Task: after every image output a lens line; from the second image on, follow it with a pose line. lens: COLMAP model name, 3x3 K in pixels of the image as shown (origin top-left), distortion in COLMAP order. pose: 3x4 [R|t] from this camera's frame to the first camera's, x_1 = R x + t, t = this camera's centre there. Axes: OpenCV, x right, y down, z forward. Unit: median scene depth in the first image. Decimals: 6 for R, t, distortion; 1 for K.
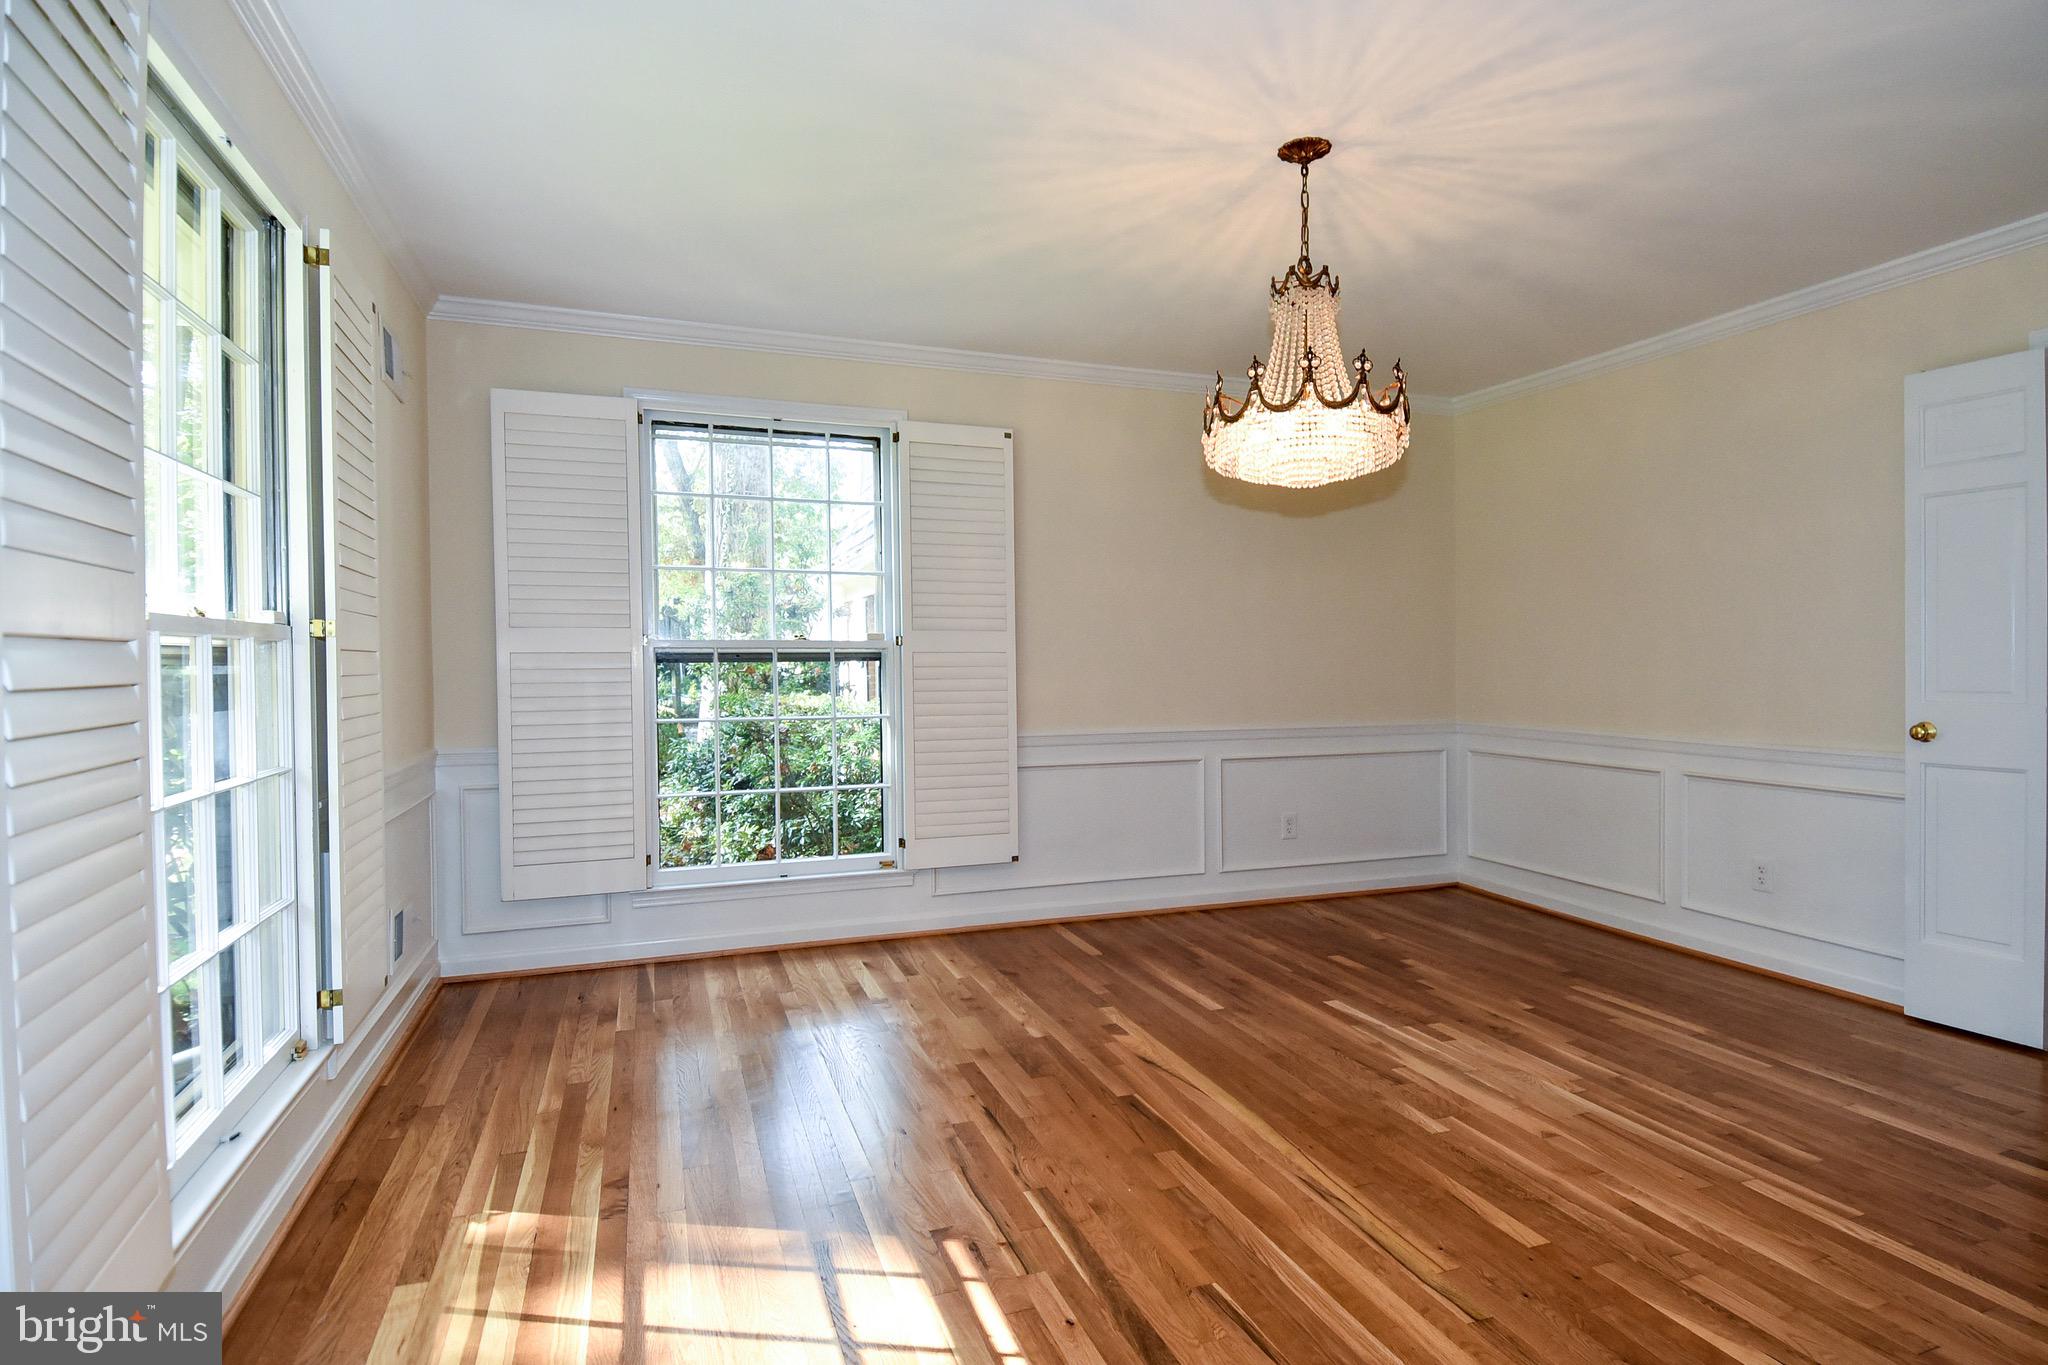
lens RADIAL K [[1120.9, 0, 1086.1], [0, 1120.9, 685.9], [0, 0, 1]] dist [0.047527, -0.067612]
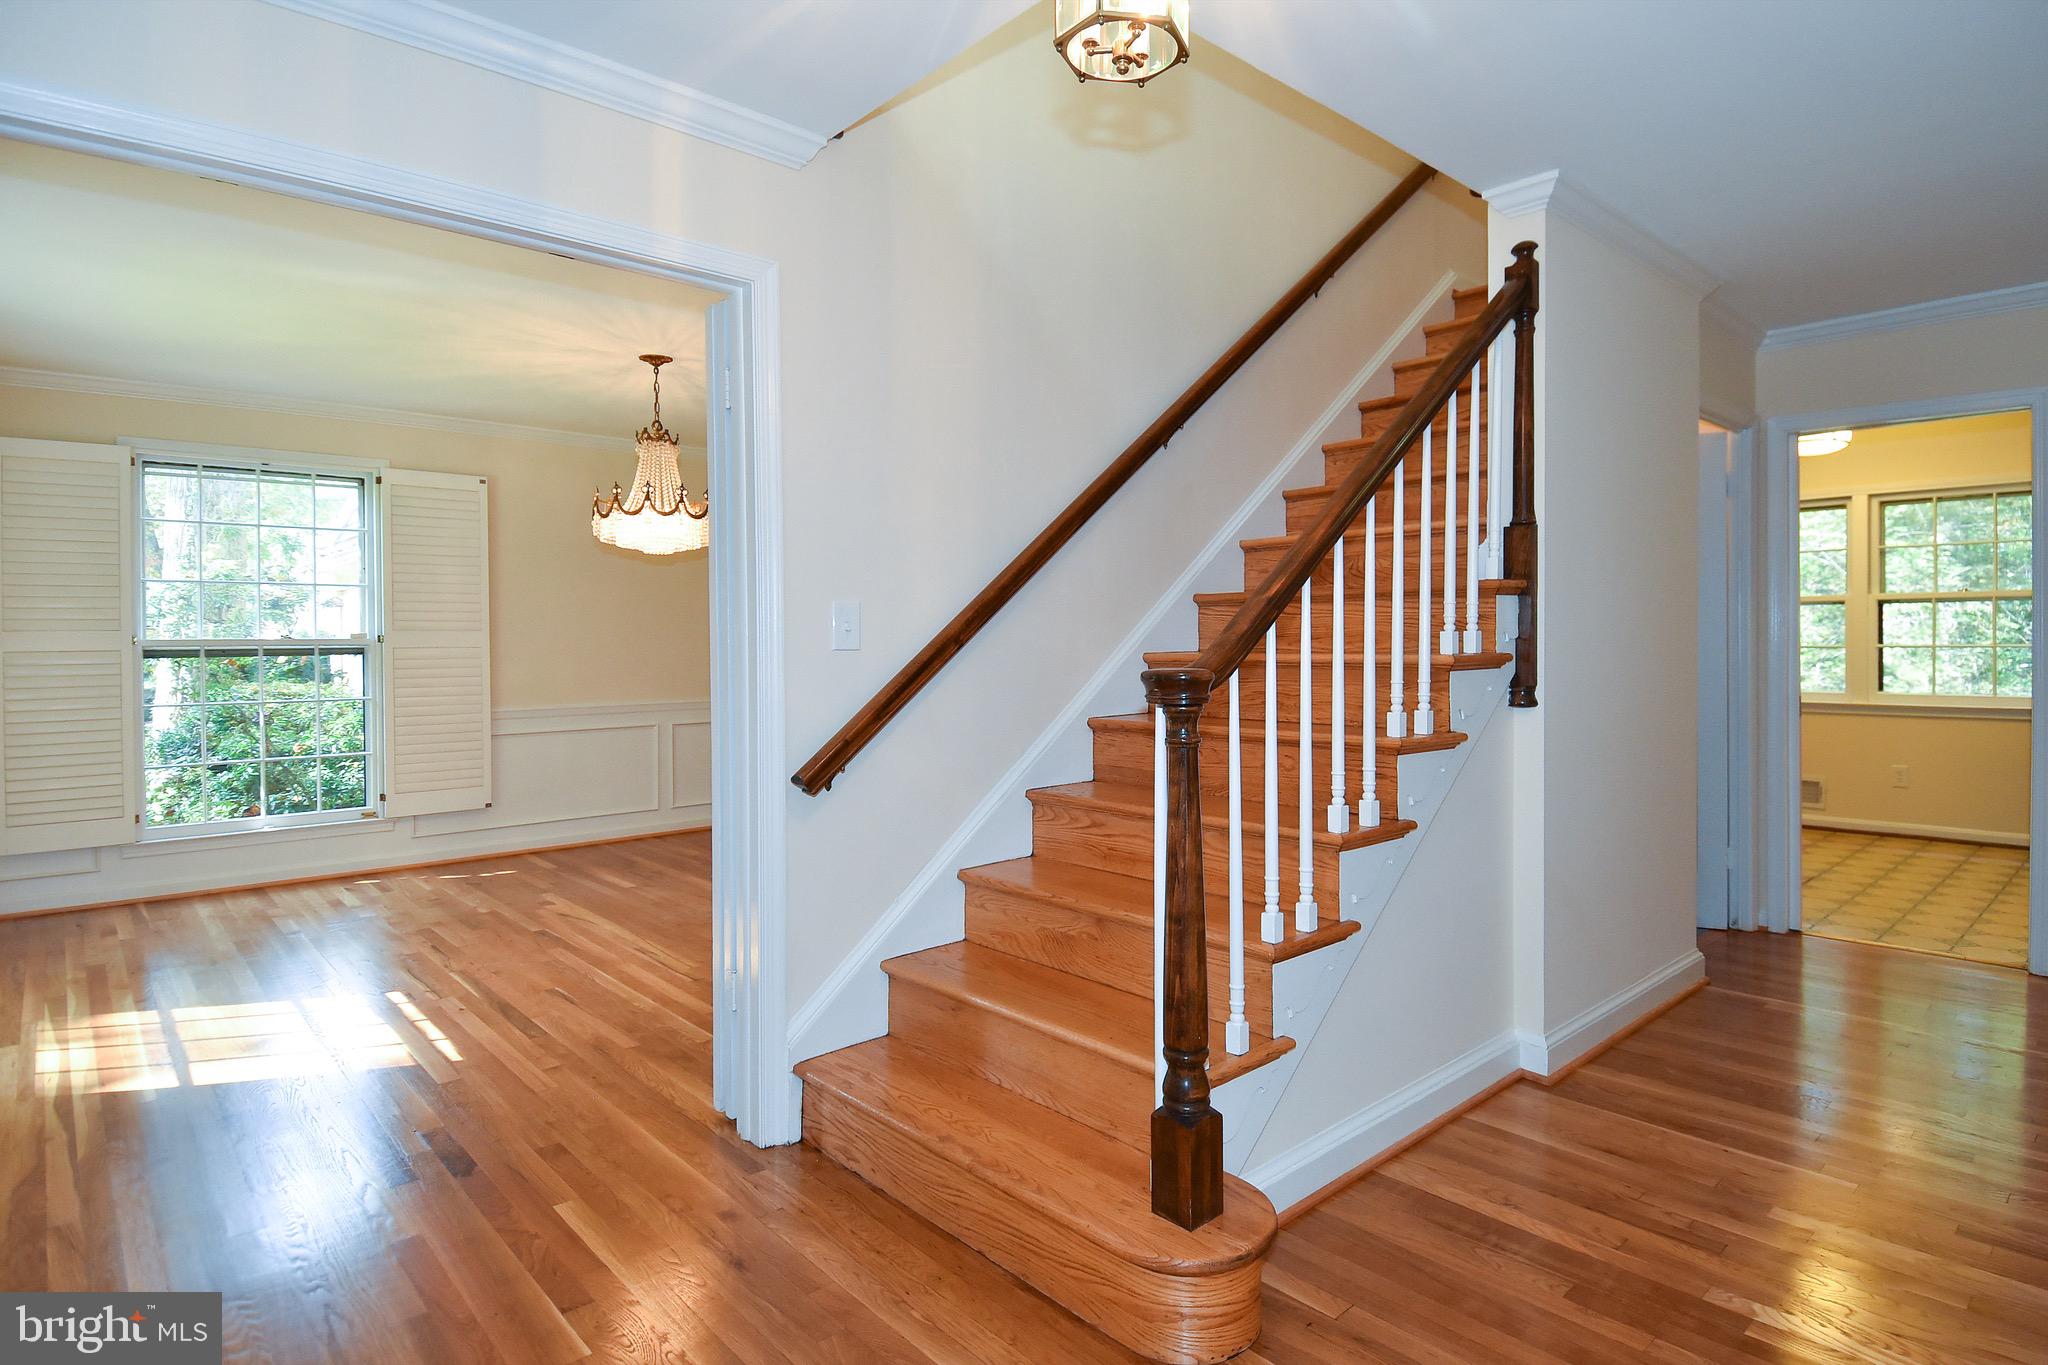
lens RADIAL K [[1070.5, 0, 1149.2], [0, 1070.5, 641.5], [0, 0, 1]] dist [0.043619, -0.041413]
pose [[0.910366, -0.001378, 0.413801, 0.134107], [0.010700, 0.999738, -0.020211, -0.003477], [-0.413665, 0.022827, 0.910143, -0.541041]]
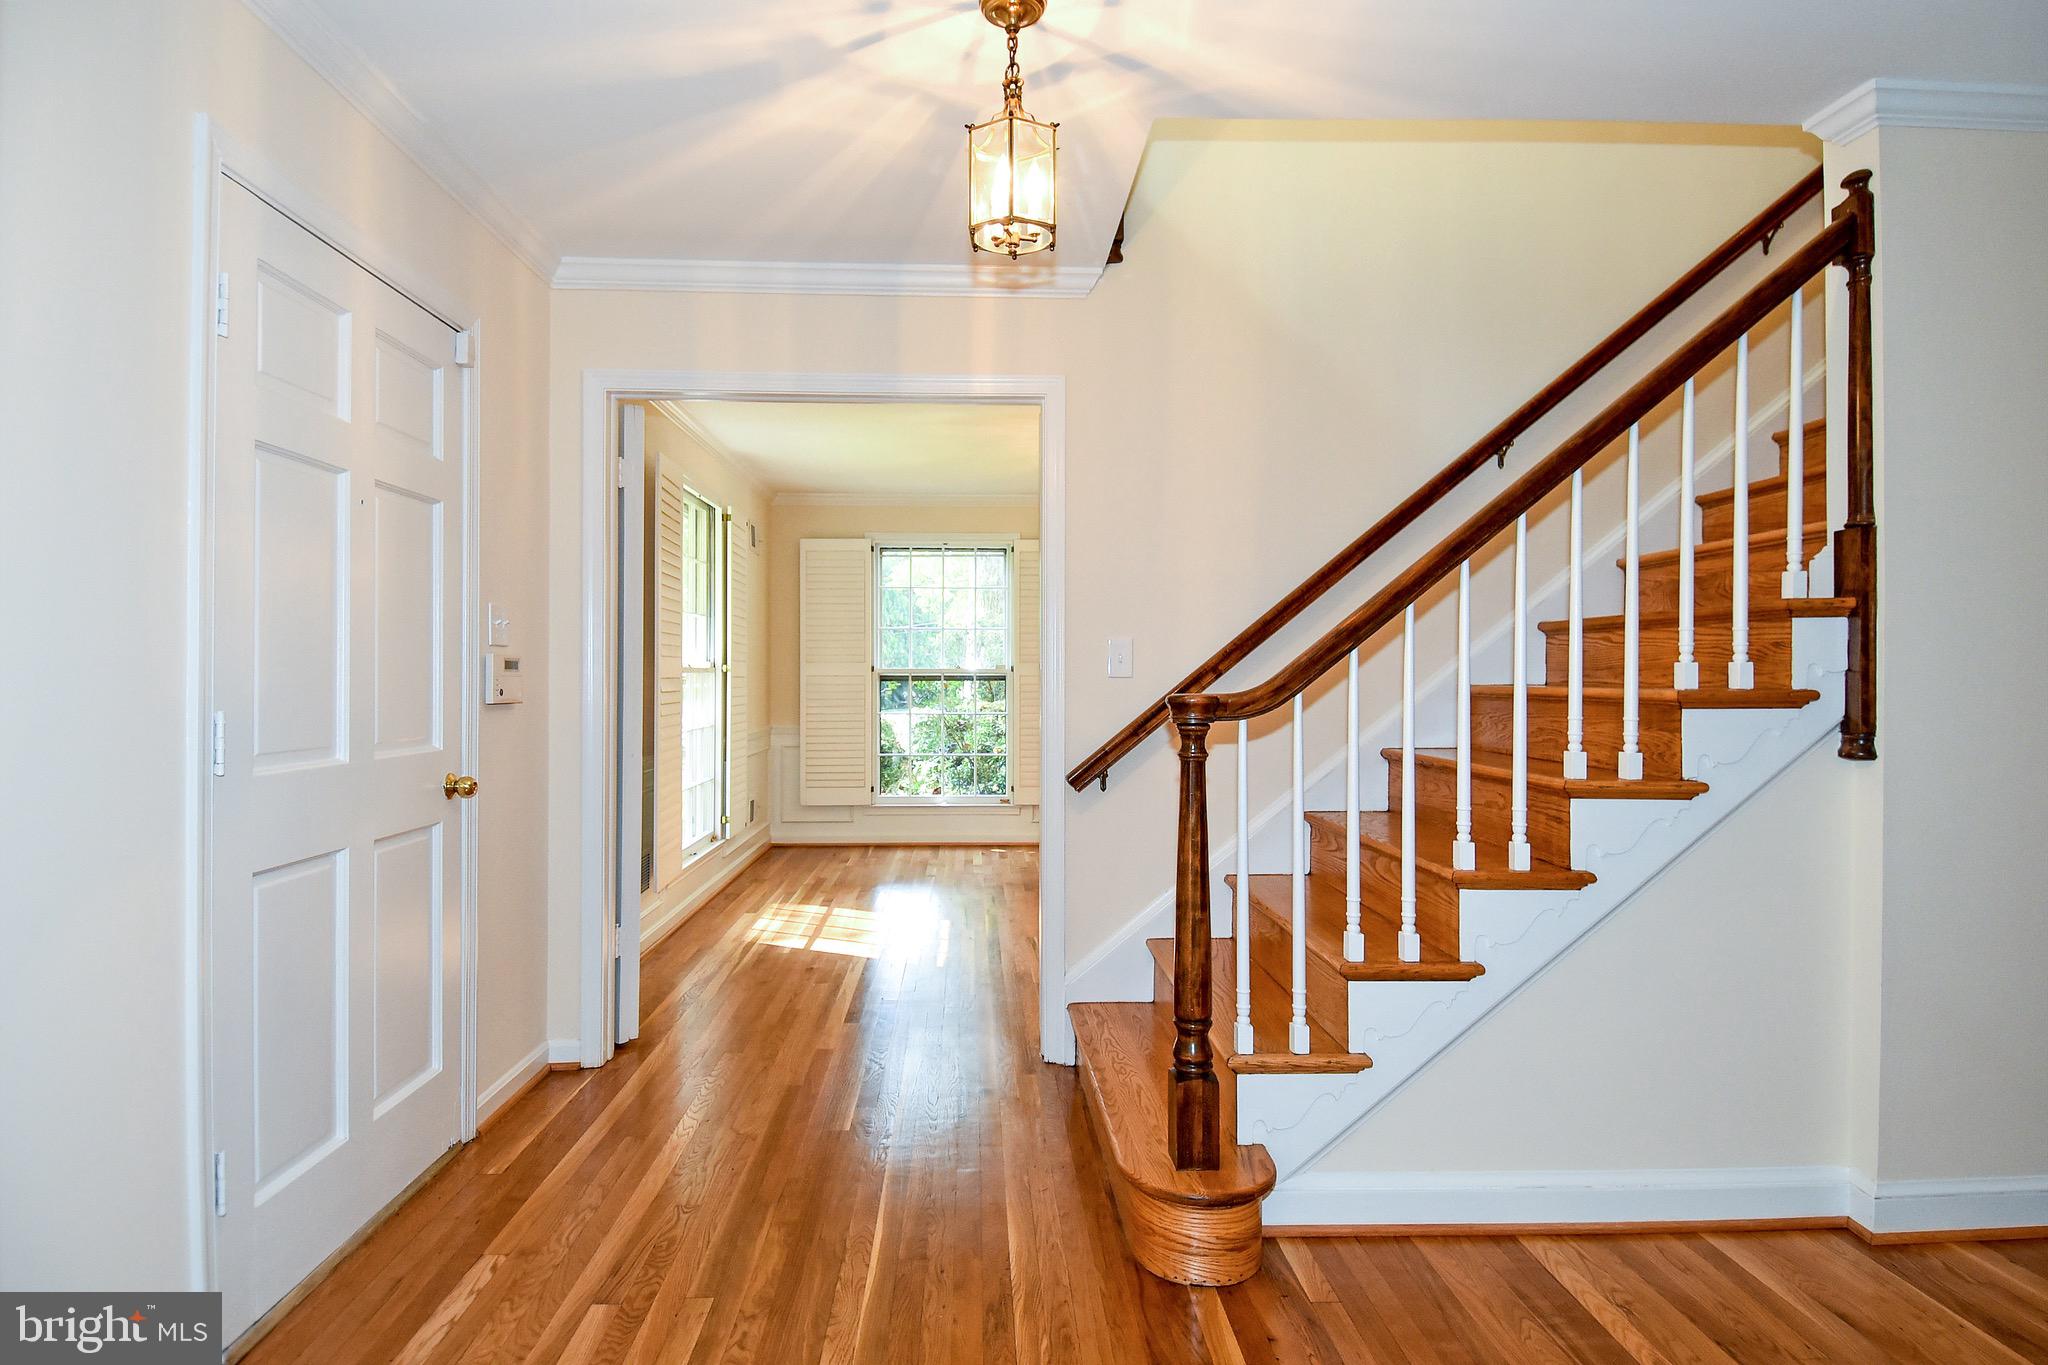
lens RADIAL K [[1136.0, 0, 1026.9], [0, 1136.0, 657.3], [0, 0, 1]] dist [0.046230, -0.055345]
pose [[0.949833, 0.001072, -0.312756, 0.437015], [-0.012298, 0.999349, -0.033925, 0.000480], [0.312516, 0.036069, 0.949227, -0.697978]]
